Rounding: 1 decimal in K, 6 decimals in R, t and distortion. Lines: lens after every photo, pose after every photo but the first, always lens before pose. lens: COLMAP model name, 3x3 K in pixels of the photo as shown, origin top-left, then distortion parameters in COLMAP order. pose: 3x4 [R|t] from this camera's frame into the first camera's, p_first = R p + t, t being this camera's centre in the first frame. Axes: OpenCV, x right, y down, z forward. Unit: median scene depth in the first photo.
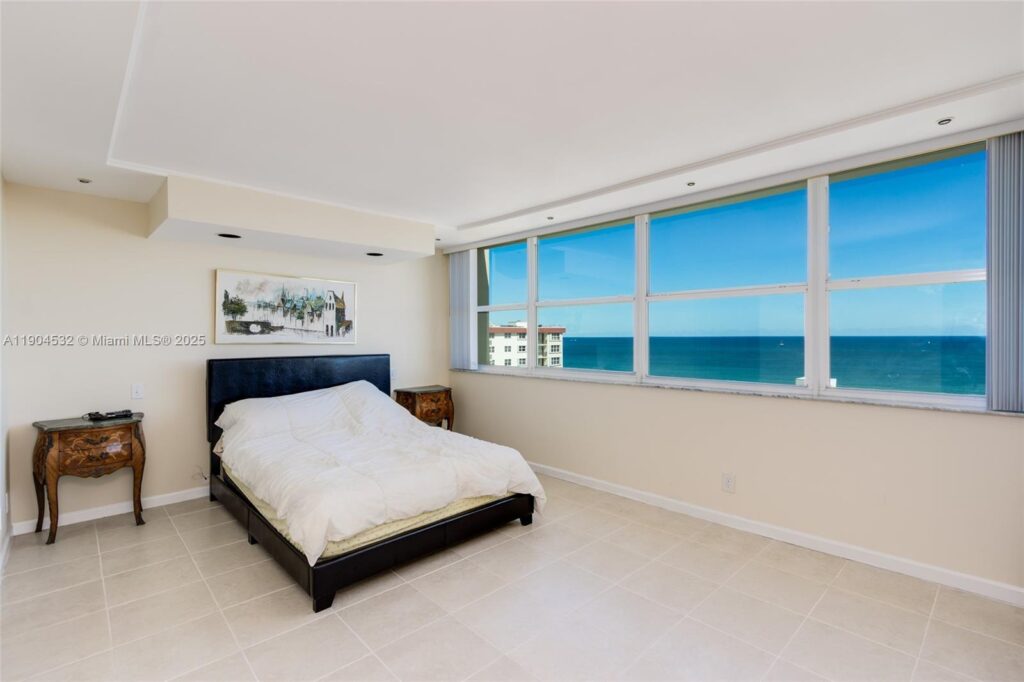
lens RADIAL K [[482.9, 0, 510.4], [0, 482.9, 336.7], [0, 0, 1]] dist [0.002324, -0.001766]
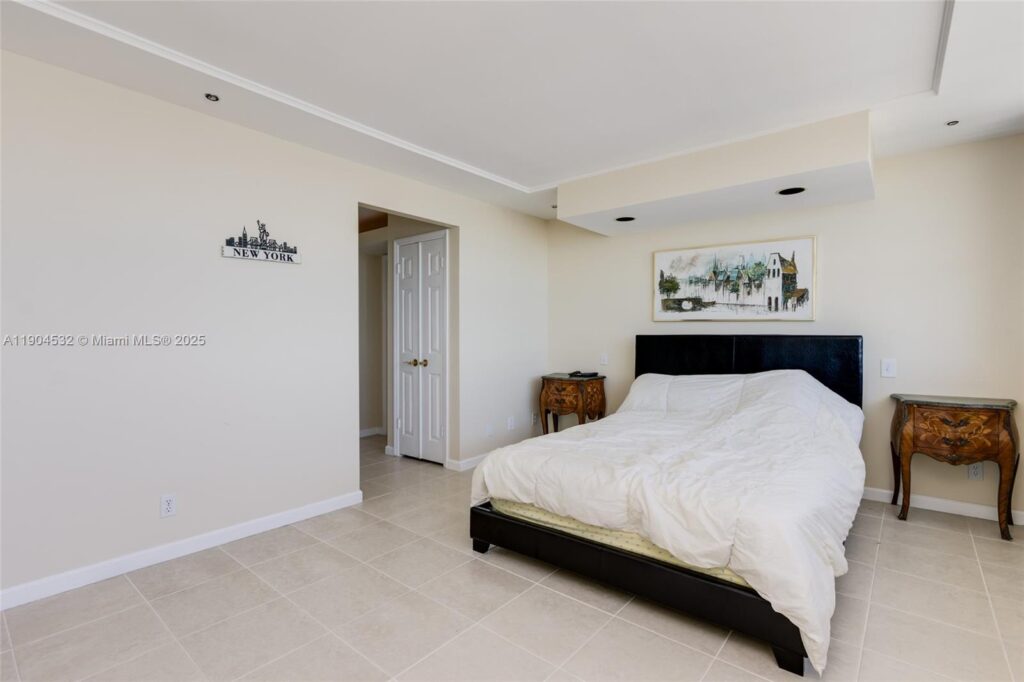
lens RADIAL K [[482.9, 0, 507.2], [0, 482.9, 340.3], [0, 0, 1]] dist [0.002324, -0.001766]
pose [[0.102775, 0.023372, -0.994430, 0.382082], [0.006240, 0.999689, 0.024140, 0.026054], [0.994685, -0.008687, 0.102598, 0.505063]]
